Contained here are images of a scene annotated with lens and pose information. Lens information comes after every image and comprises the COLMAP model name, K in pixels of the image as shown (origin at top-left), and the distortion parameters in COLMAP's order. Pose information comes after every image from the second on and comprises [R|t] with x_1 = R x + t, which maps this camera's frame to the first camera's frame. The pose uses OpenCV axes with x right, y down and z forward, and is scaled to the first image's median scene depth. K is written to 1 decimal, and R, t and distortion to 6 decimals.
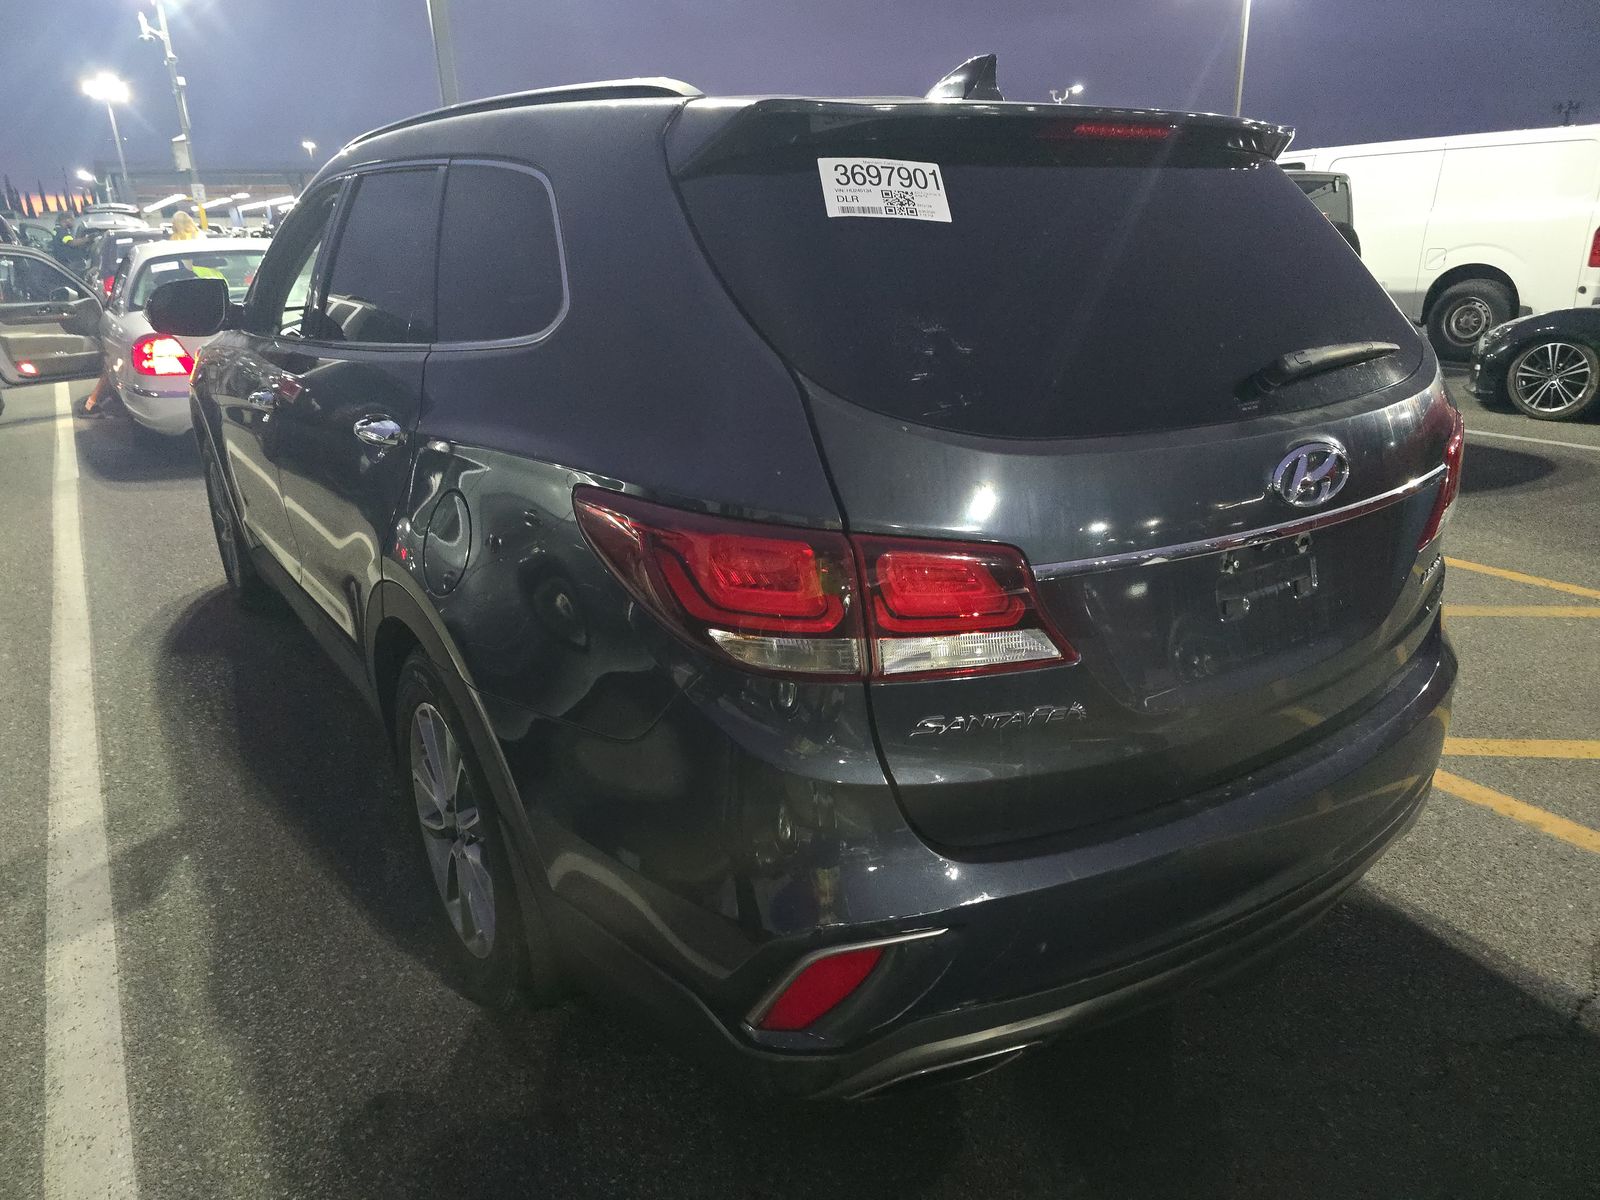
lens RADIAL K [[1109.9, 0, 801.0], [0, 1109.9, 600.4], [0, 0, 1]] dist [0.025907, -0.015390]
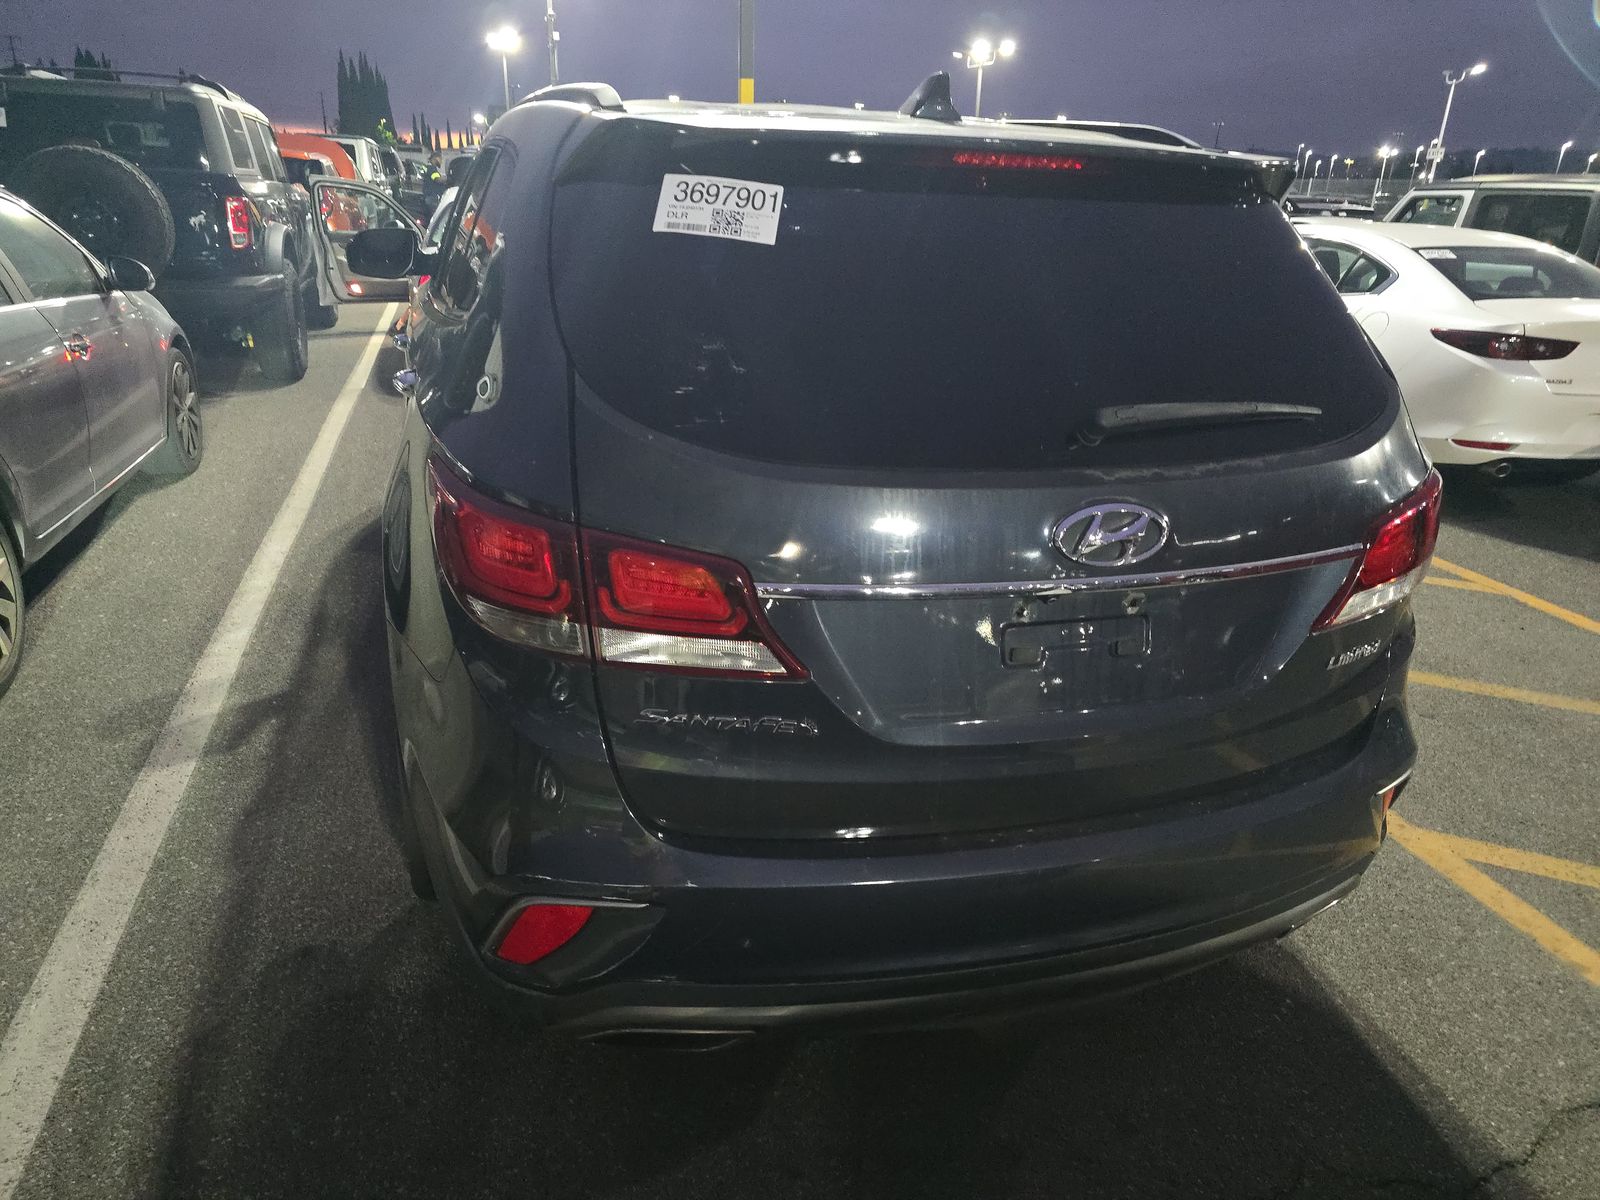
lens RADIAL K [[1109.9, 0, 808.3], [0, 1109.9, 599.5], [0, 0, 1]] dist [0.025907, -0.015390]
pose [[0.955958, 0.156613, -0.248227, 0.450070], [-0.149950, 0.987639, 0.045650, -0.061092], [0.252308, -0.006418, 0.967626, 0.000726]]
